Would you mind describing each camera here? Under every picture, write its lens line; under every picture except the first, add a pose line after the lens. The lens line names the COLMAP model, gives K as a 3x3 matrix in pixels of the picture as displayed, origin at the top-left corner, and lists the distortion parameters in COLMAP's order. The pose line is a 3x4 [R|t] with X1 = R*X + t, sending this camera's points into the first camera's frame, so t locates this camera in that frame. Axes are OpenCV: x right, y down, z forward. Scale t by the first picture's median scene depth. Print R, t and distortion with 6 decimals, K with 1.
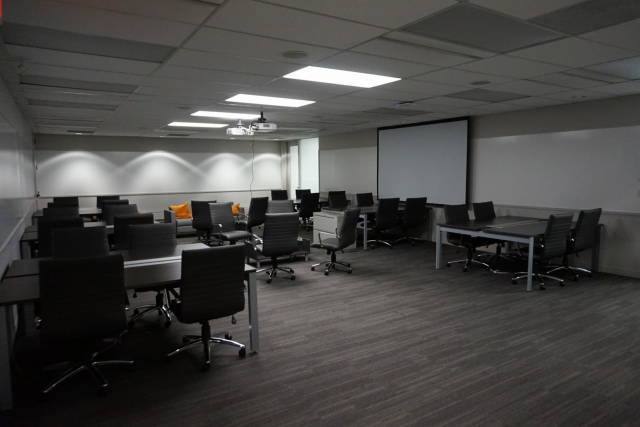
lens RADIAL K [[428.0, 0, 320.3], [0, 428.0, 211.0], [0, 0, 1]] dist [-0.021357, 0.014264]
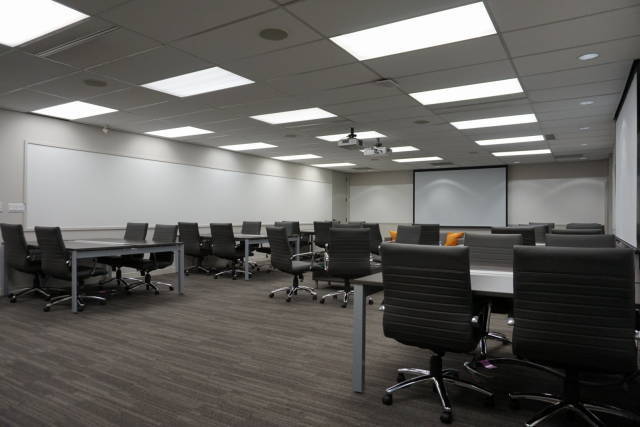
lens RADIAL K [[428.0, 0, 317.0], [0, 428.0, 214.9], [0, 0, 1]] dist [-0.021357, 0.014264]
pose [[0.449189, 0.013578, -0.893333, 0.863109], [-0.098698, 0.994519, -0.034512, 0.001882], [0.887968, 0.103673, 0.448067, 0.670365]]
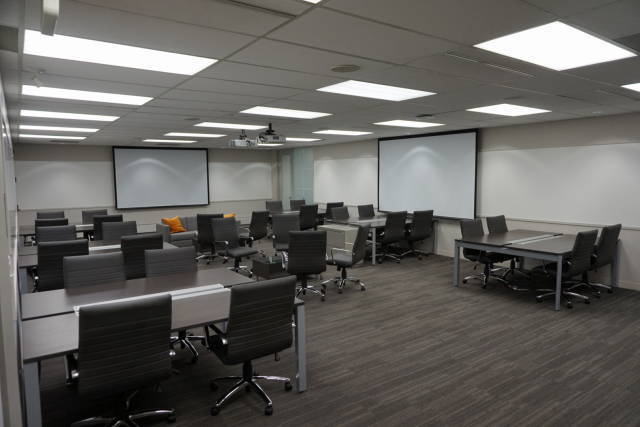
lens RADIAL K [[428.0, 0, 322.0], [0, 428.0, 213.7], [0, 0, 1]] dist [-0.021357, 0.014264]
pose [[0.997937, -0.005178, 0.063996, -0.106768], [0.005576, 0.999966, -0.006044, -0.029120], [-0.063963, 0.006388, 0.997932, 0.052422]]
